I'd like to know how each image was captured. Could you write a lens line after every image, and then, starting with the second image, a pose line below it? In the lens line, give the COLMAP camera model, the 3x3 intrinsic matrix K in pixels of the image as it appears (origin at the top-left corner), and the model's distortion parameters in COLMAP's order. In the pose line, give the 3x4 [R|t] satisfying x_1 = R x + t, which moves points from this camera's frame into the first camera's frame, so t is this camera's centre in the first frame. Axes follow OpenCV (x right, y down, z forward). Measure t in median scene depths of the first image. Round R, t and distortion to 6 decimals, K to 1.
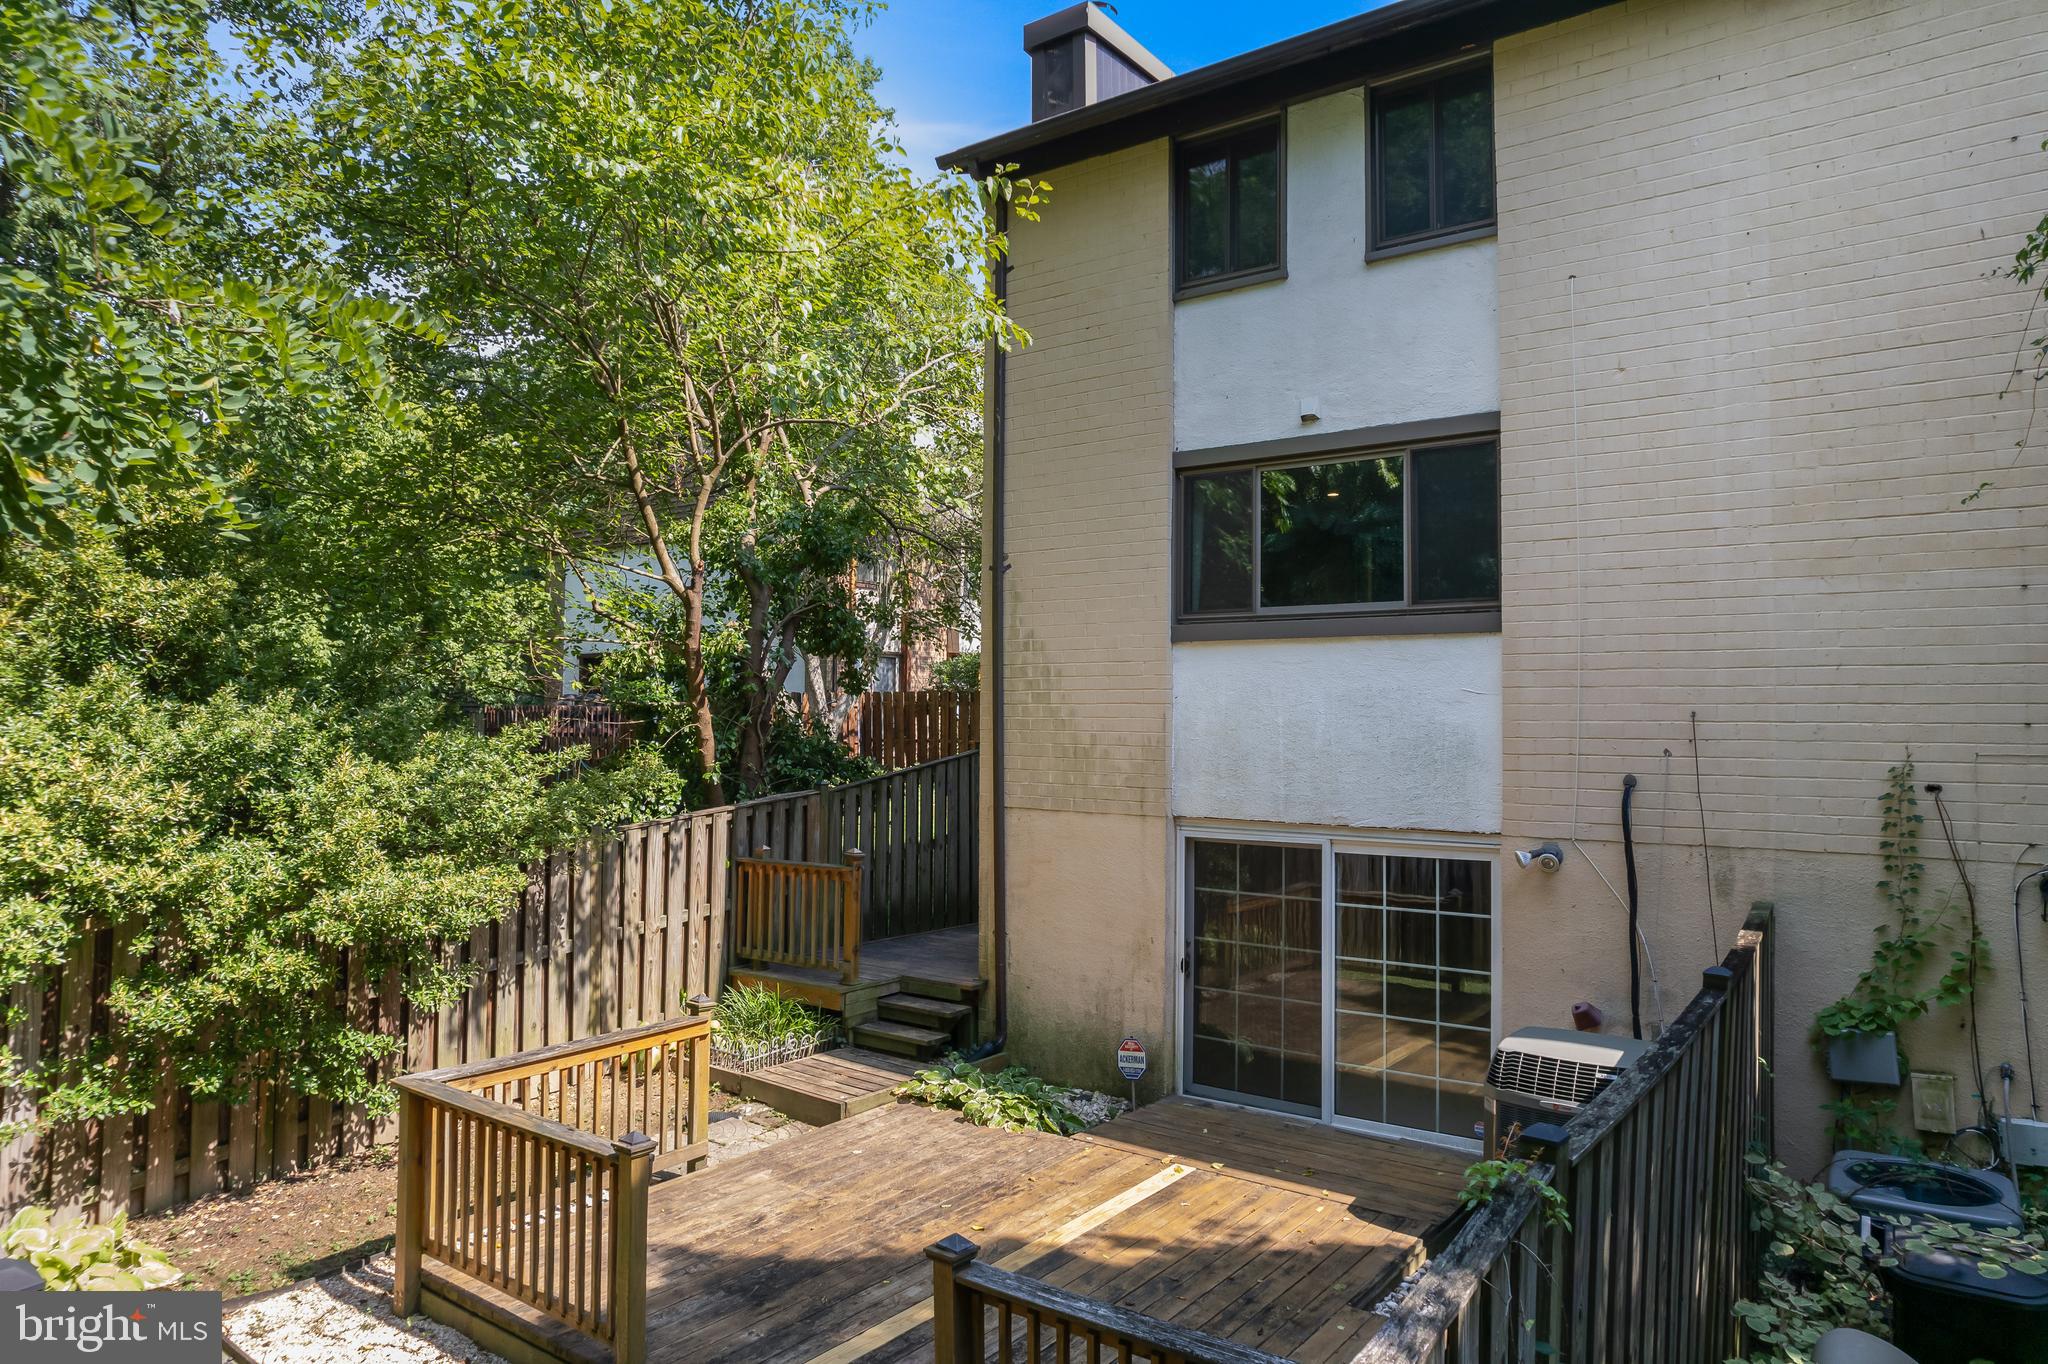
lens RADIAL K [[1321.2, 0, 1026.0], [0, 1321.2, 688.0], [0, 0, 1]] dist [-0.064728, 0.063747]
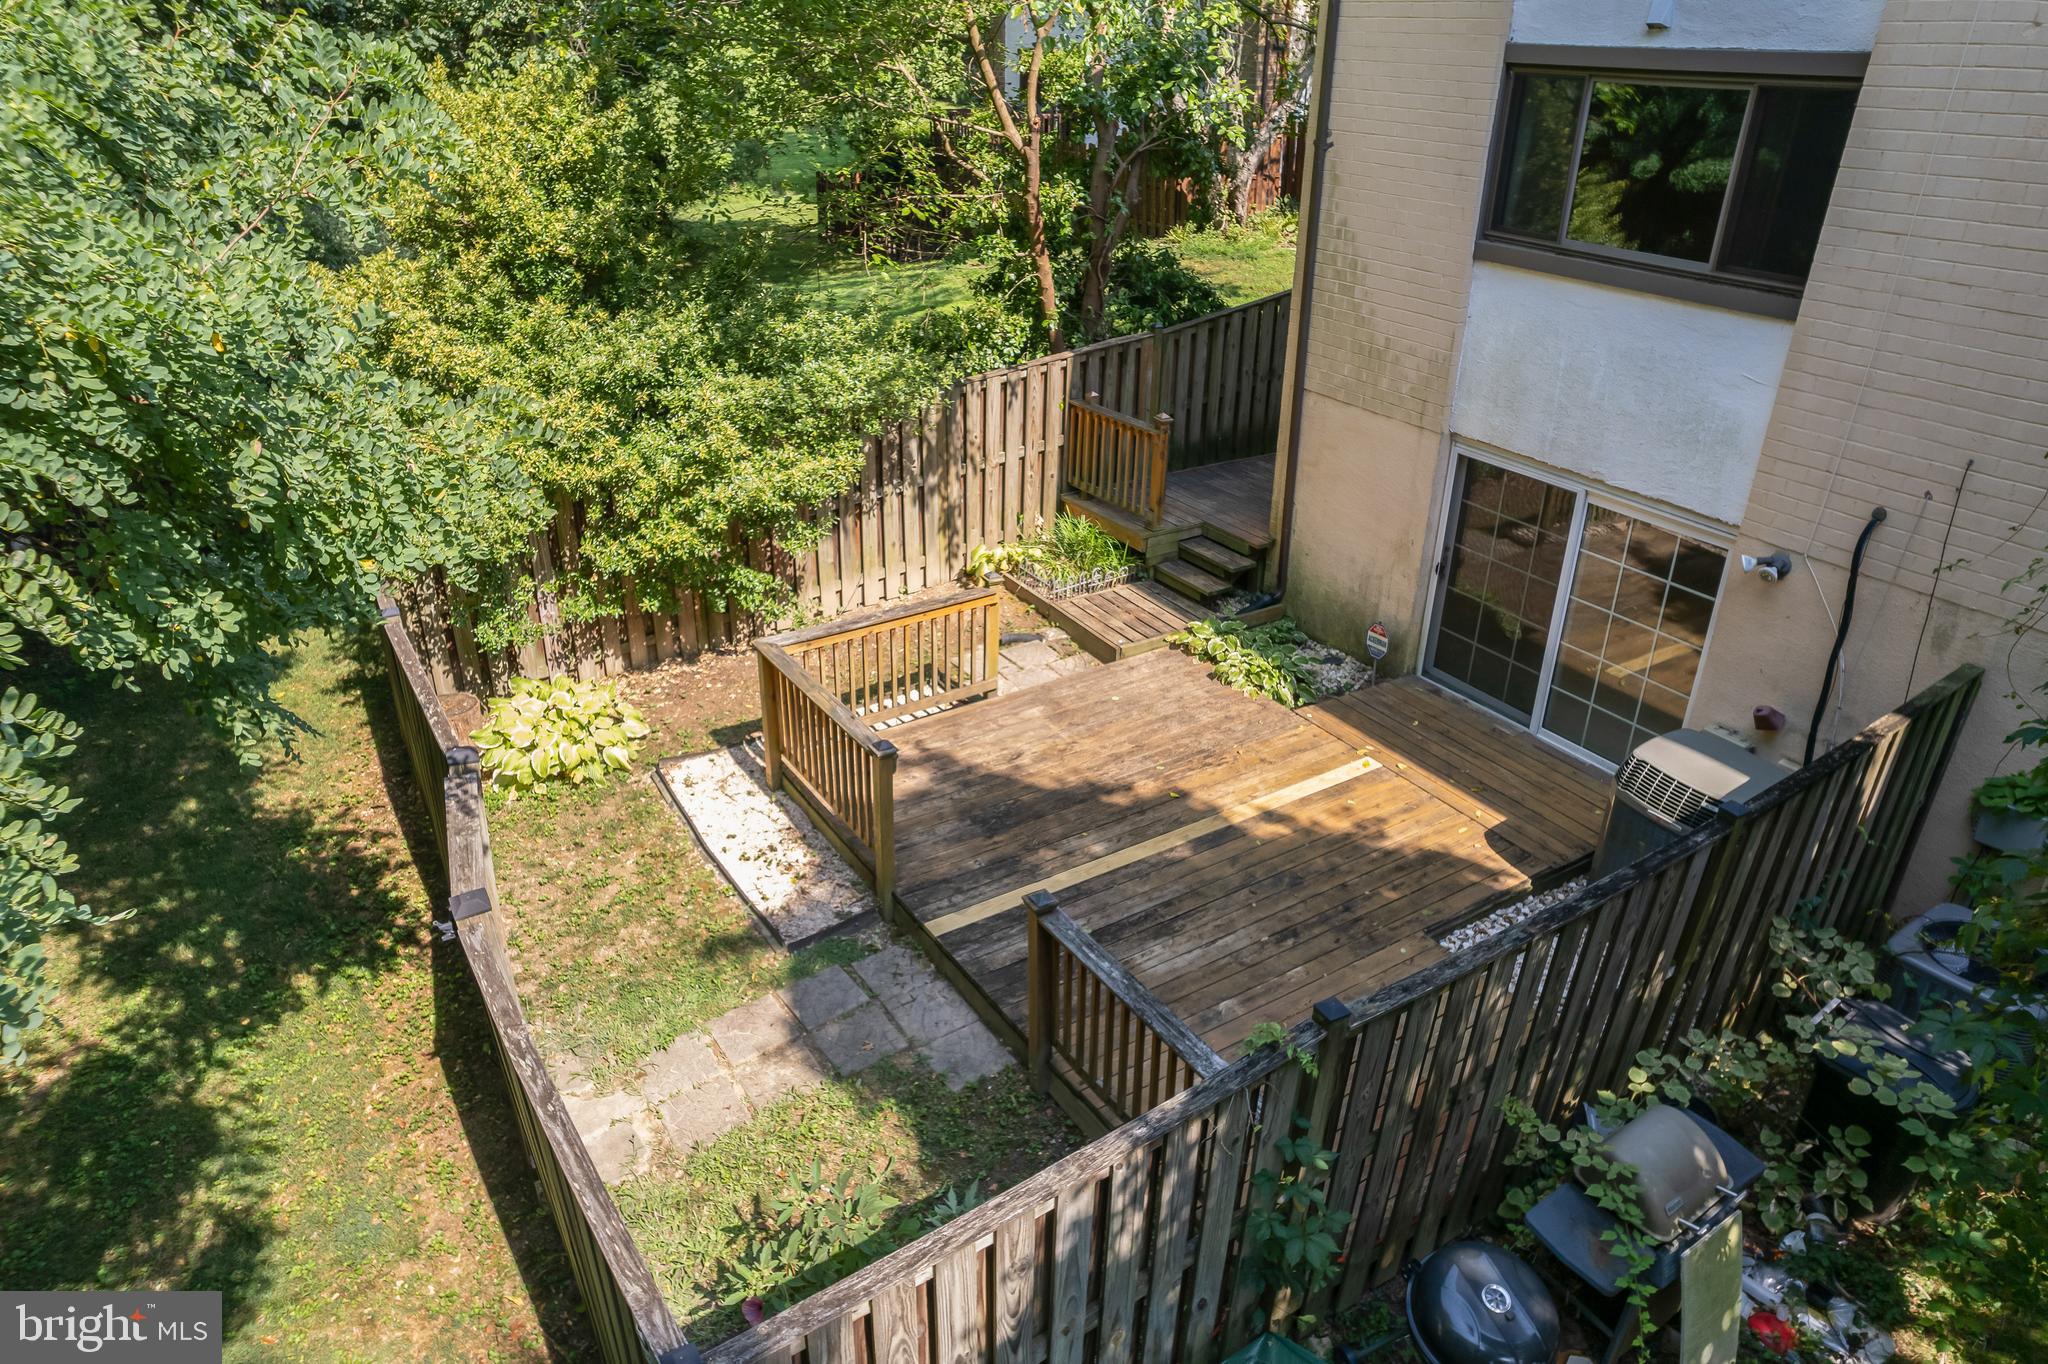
lens RADIAL K [[1321.2, 0, 1026.0], [0, 1321.2, 688.0], [0, 0, 1]] dist [-0.064728, 0.063747]
pose [[0.934307, 0.167129, -0.314863, 0.172015], [0.003574, 0.878844, 0.477096, -0.235835], [0.356452, -0.446879, 0.820513, -0.052947]]
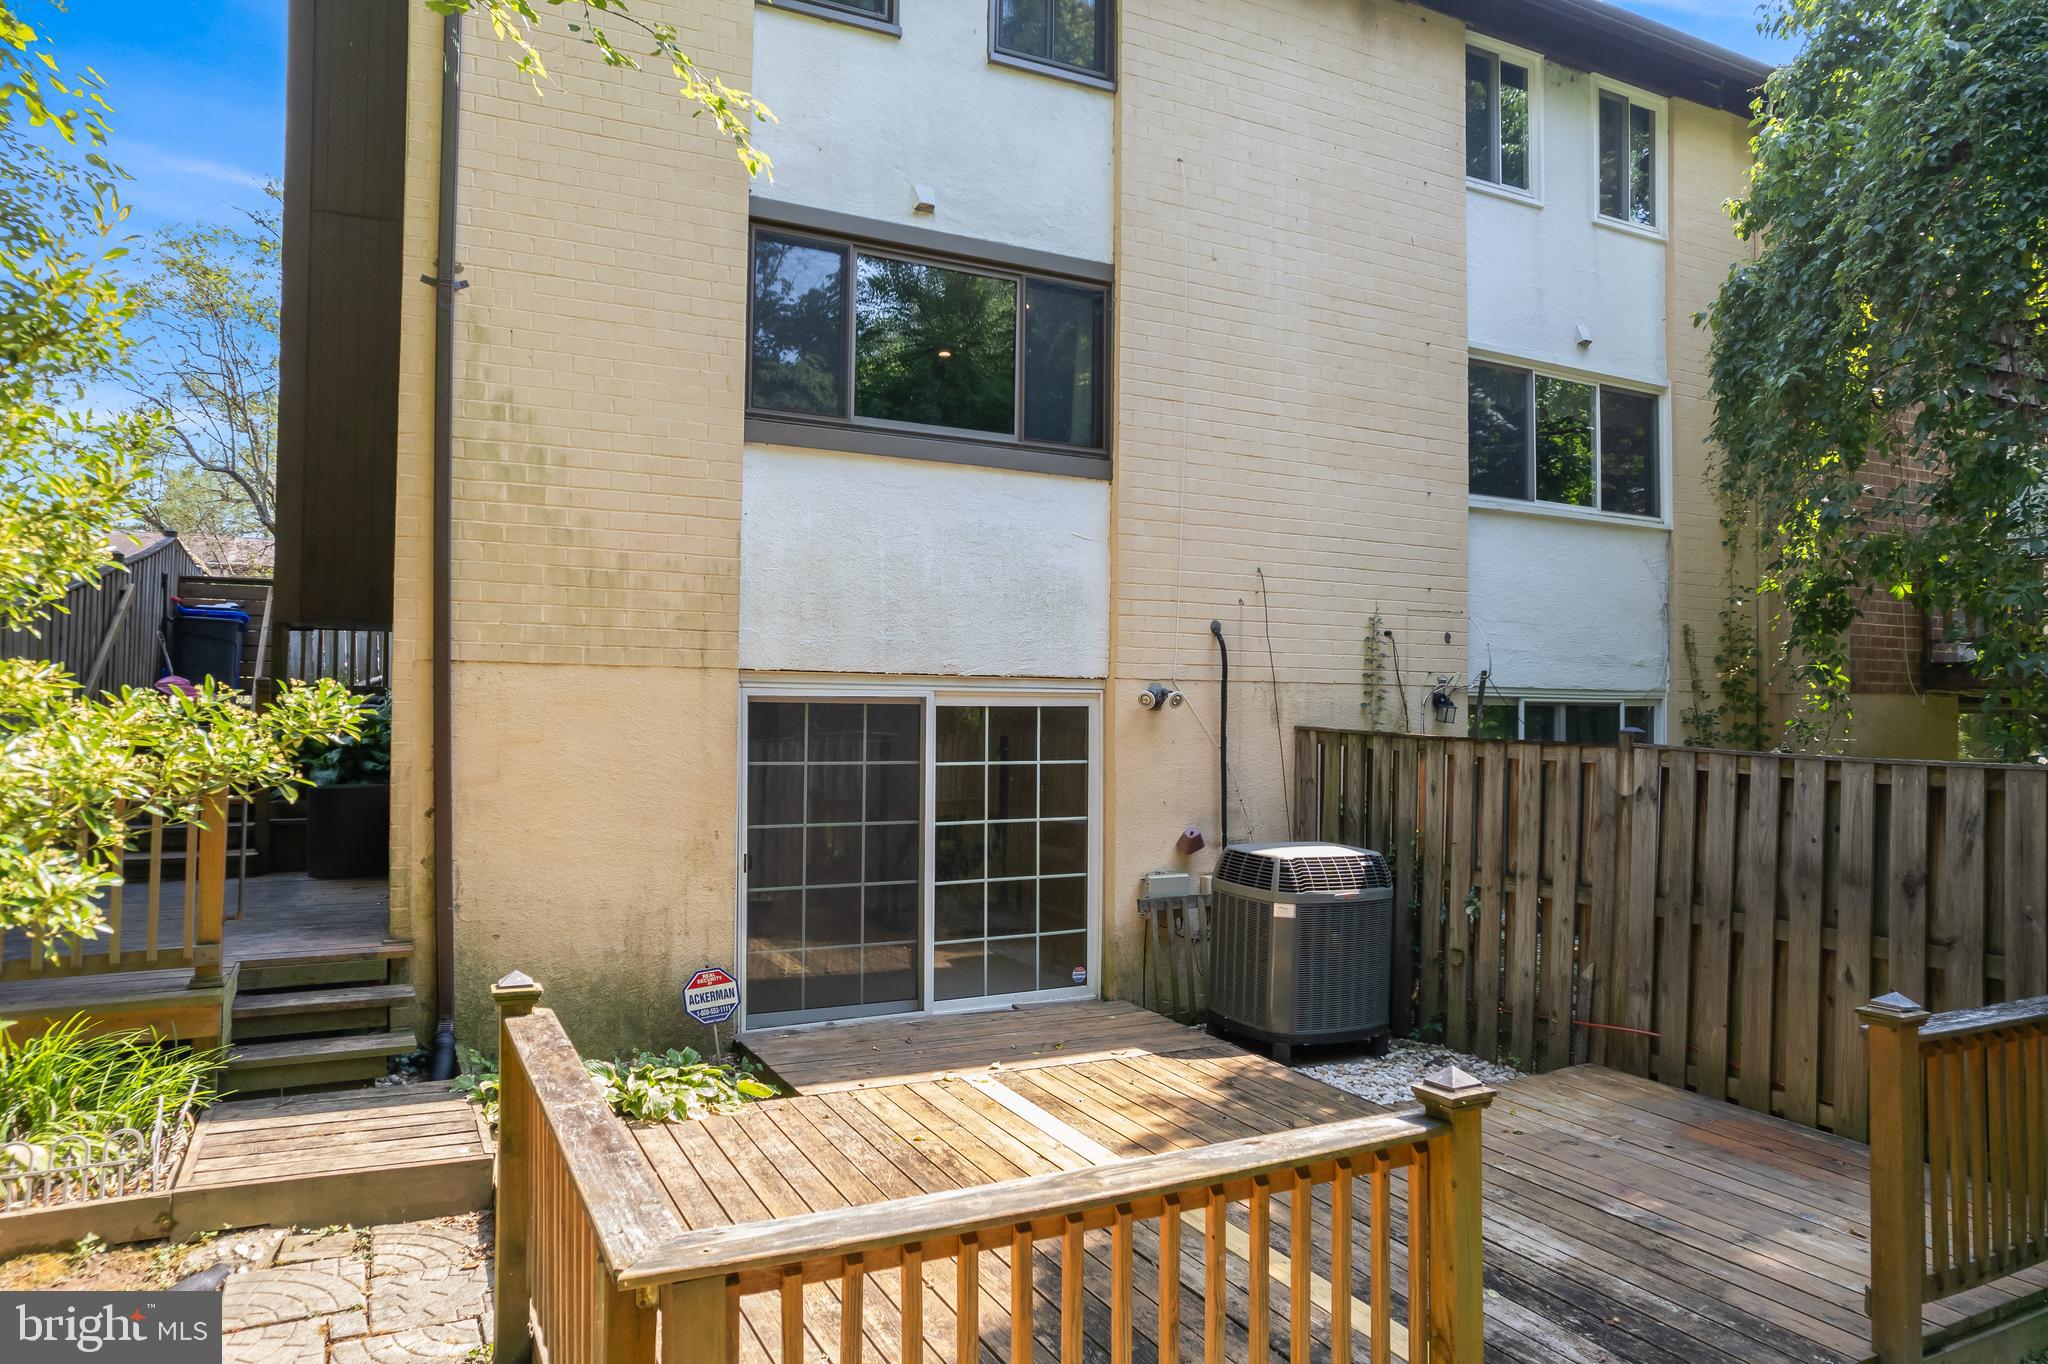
lens RADIAL K [[1321.2, 0, 1026.0], [0, 1321.2, 688.0], [0, 0, 1]] dist [-0.064728, 0.063747]
pose [[0.437423, 0.012132, 0.899174, -0.540719], [-0.032189, 0.999479, 0.002174, 0.109609], [-0.898680, -0.029895, 0.437585, 0.561123]]
